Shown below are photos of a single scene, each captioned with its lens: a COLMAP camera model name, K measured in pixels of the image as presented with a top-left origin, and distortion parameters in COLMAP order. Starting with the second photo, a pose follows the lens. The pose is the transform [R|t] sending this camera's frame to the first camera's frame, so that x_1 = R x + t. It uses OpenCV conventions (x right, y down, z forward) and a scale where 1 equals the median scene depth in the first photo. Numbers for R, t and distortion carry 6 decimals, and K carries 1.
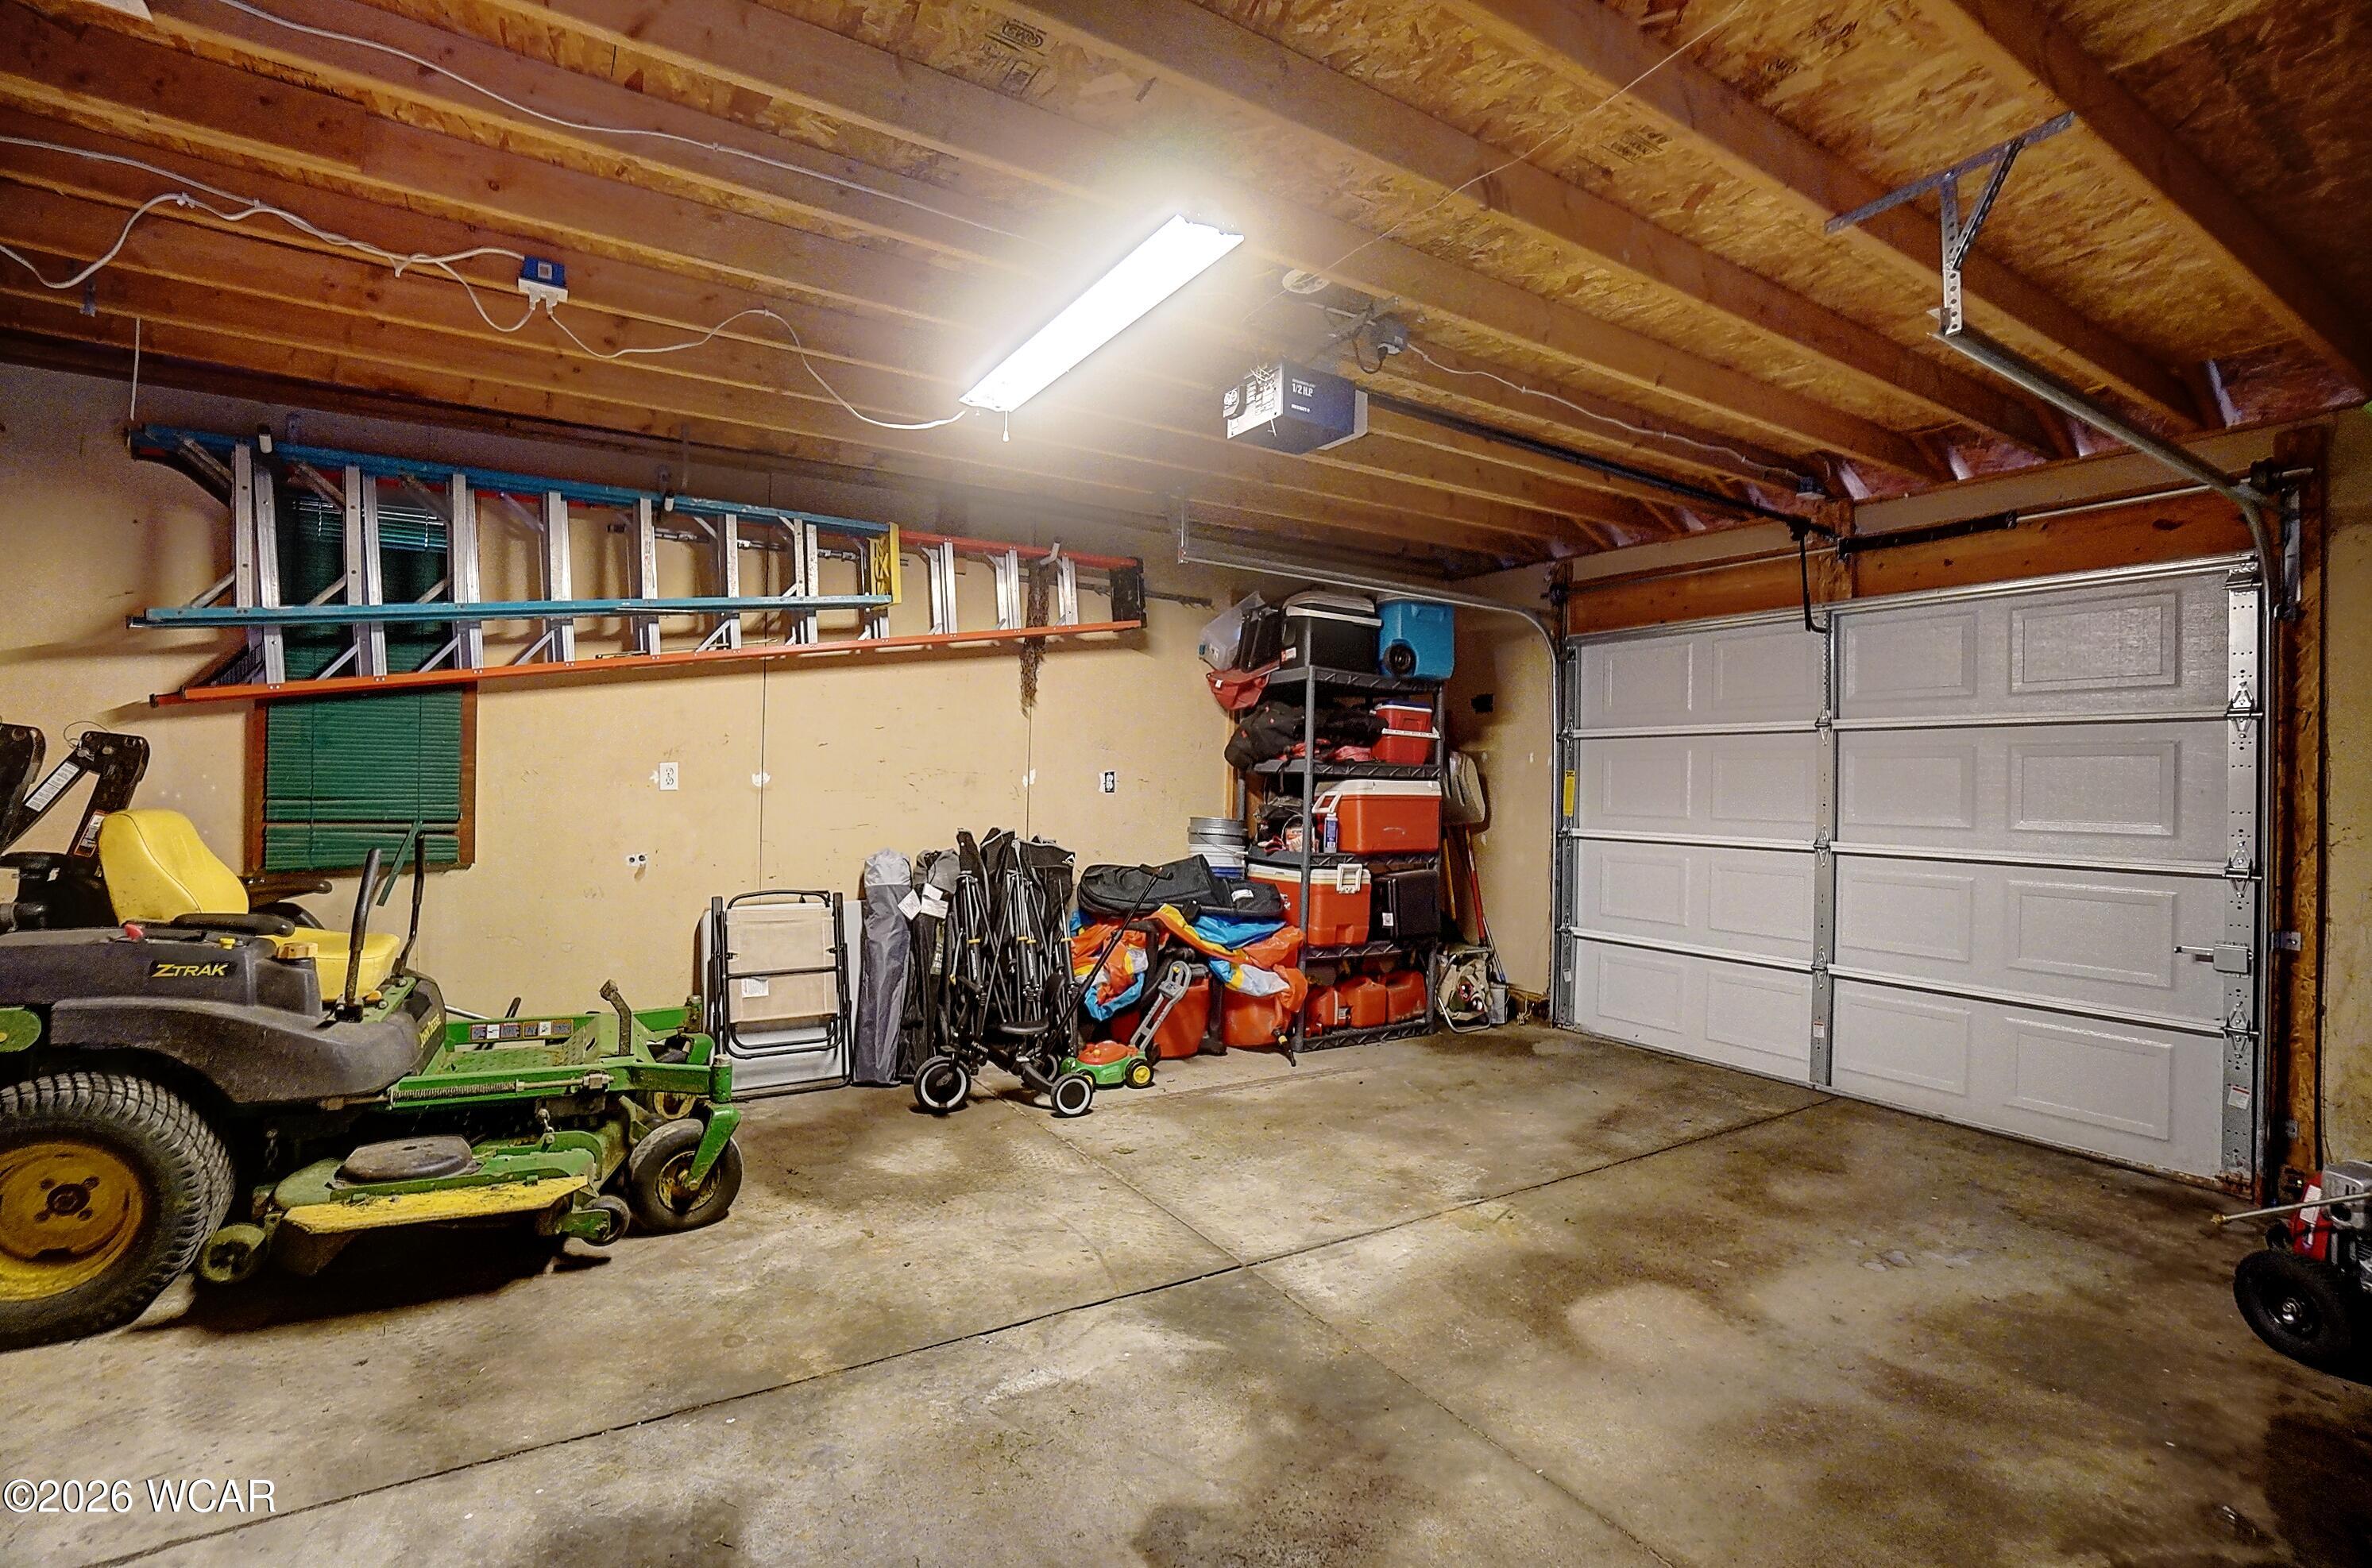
lens RADIAL K [[1047.4, 0, 1157.8], [0, 1047.4, 794.0], [0, 0, 1]] dist [-0.070133, 0.026344]
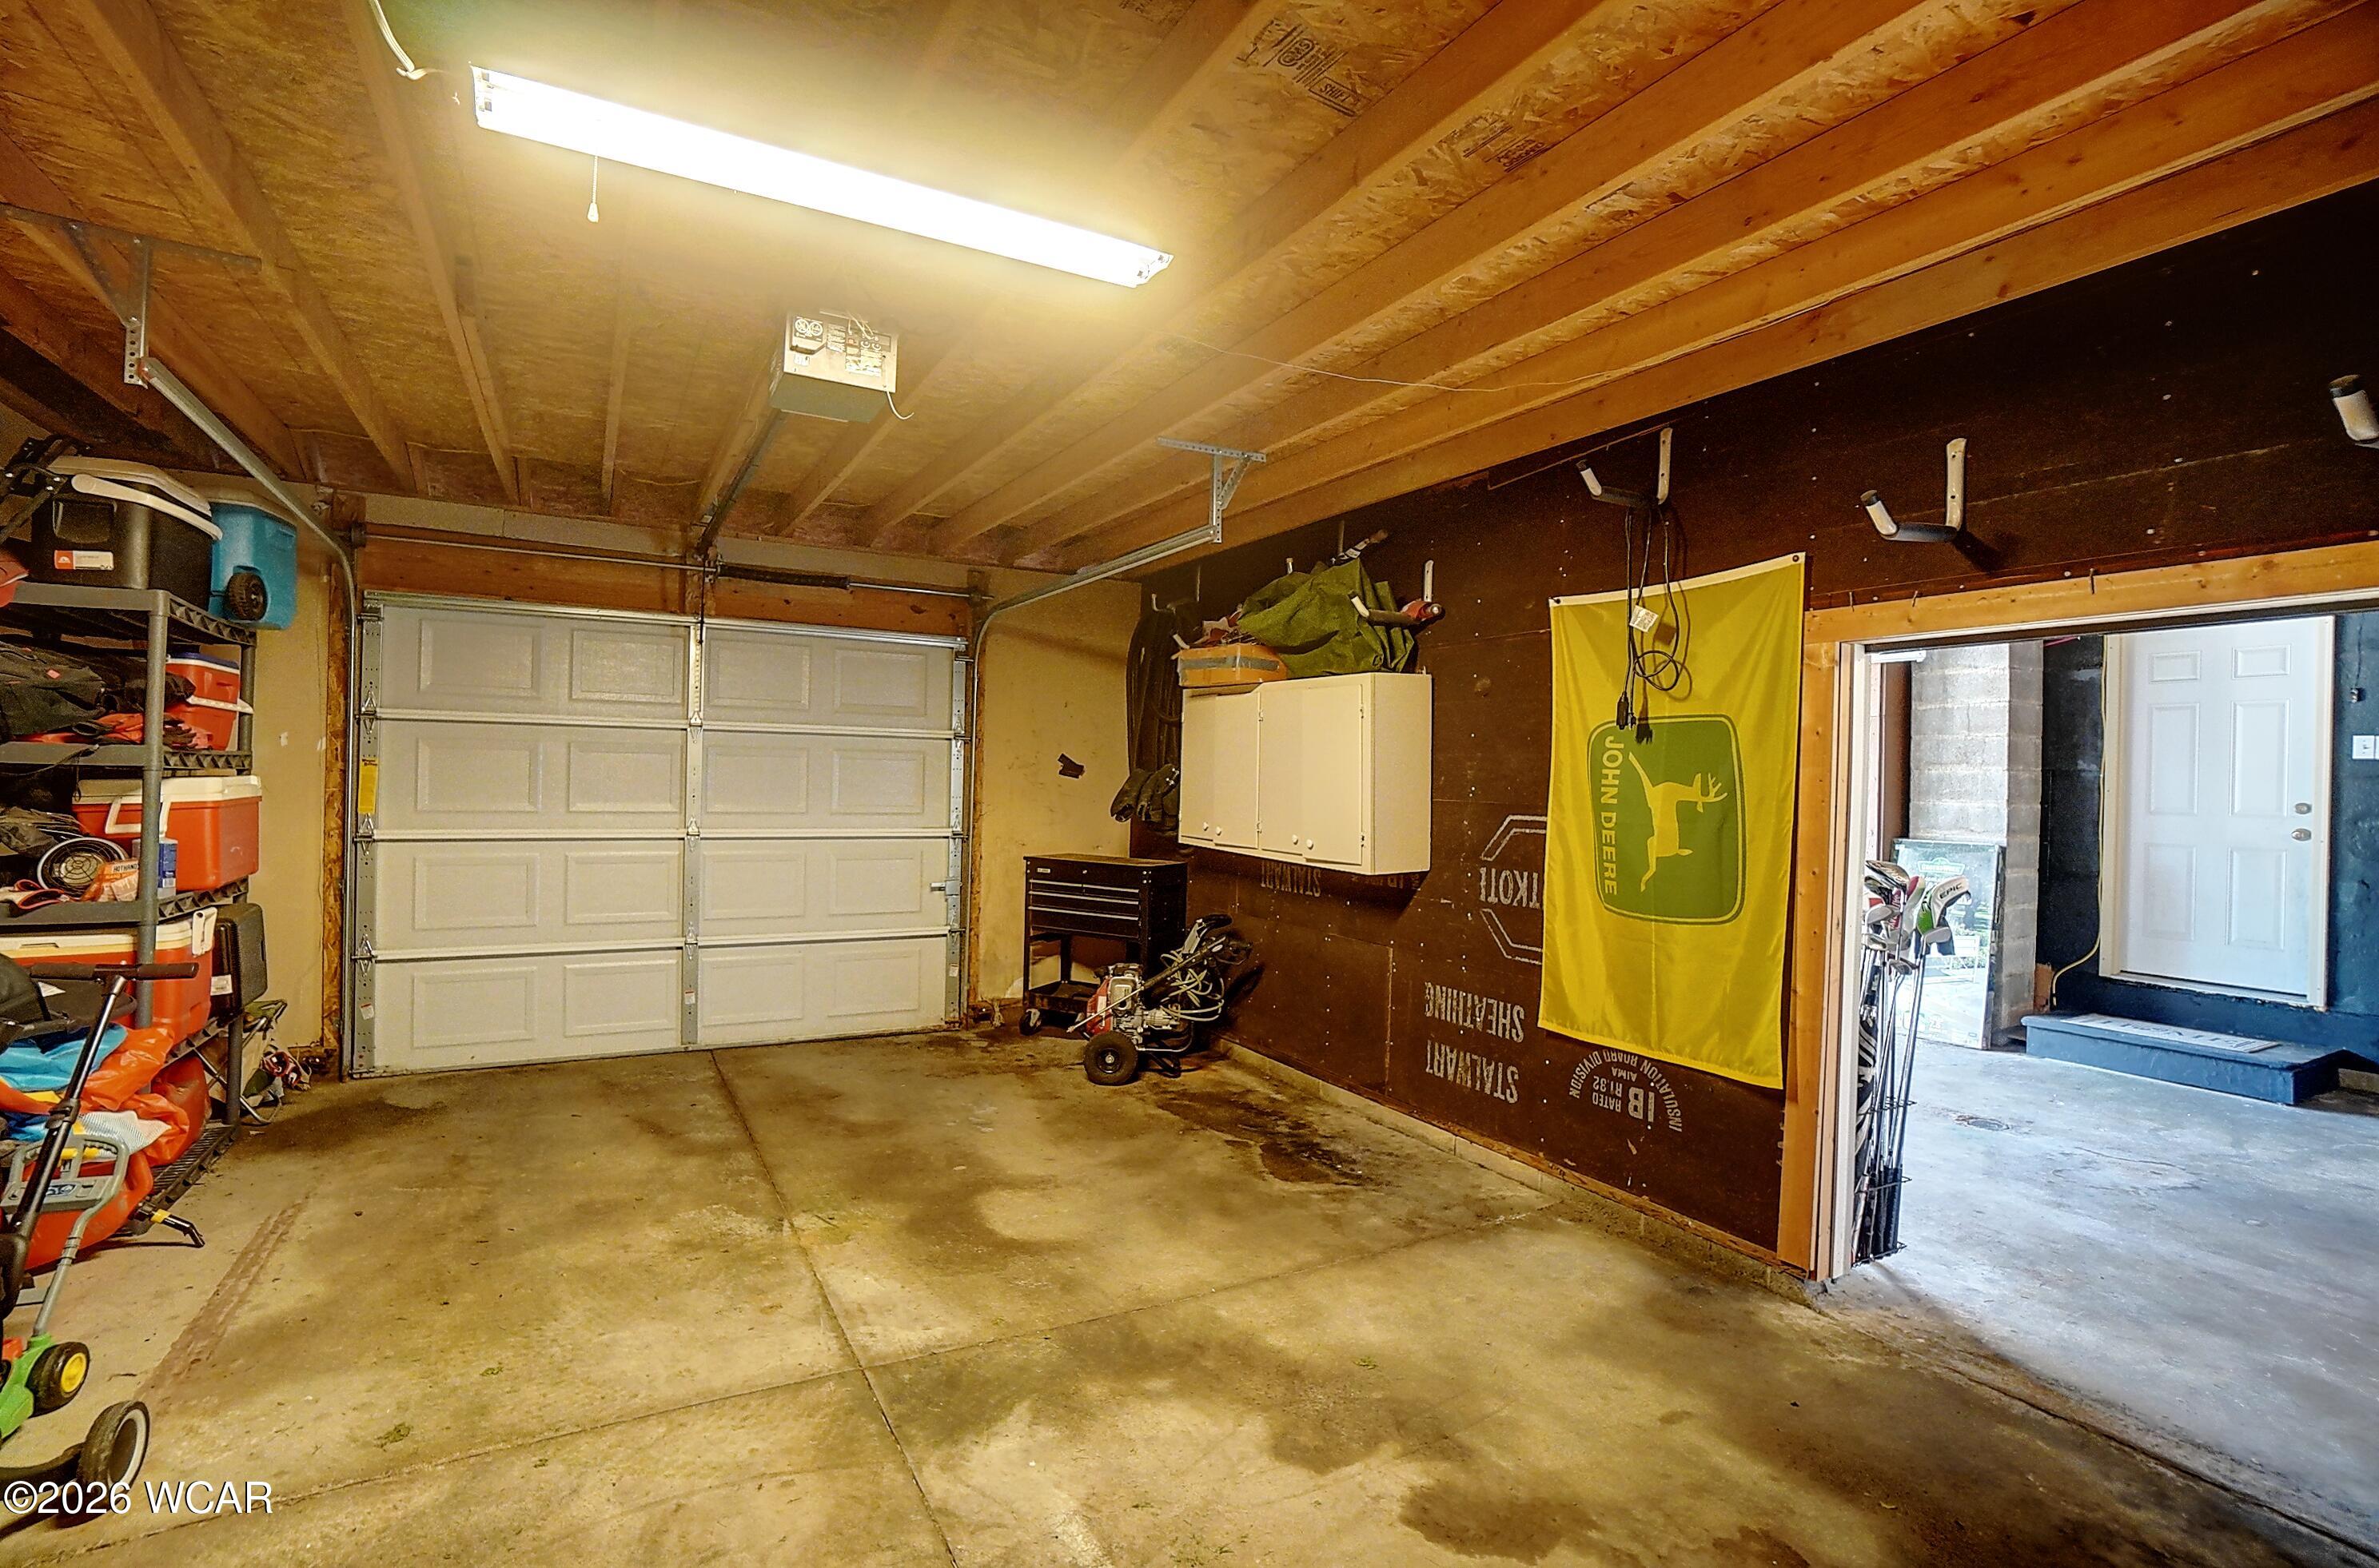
lens RADIAL K [[1050.4, 0, 1161.2], [0, 1050.4, 794.1], [0, 0, 1]] dist [-0.070133, 0.026344]
pose [[0.041263, -0.031580, 0.998649, -0.577593], [-0.012068, 0.999412, 0.032103, -0.043064], [-0.999075, -0.013377, 0.040858, 0.554947]]
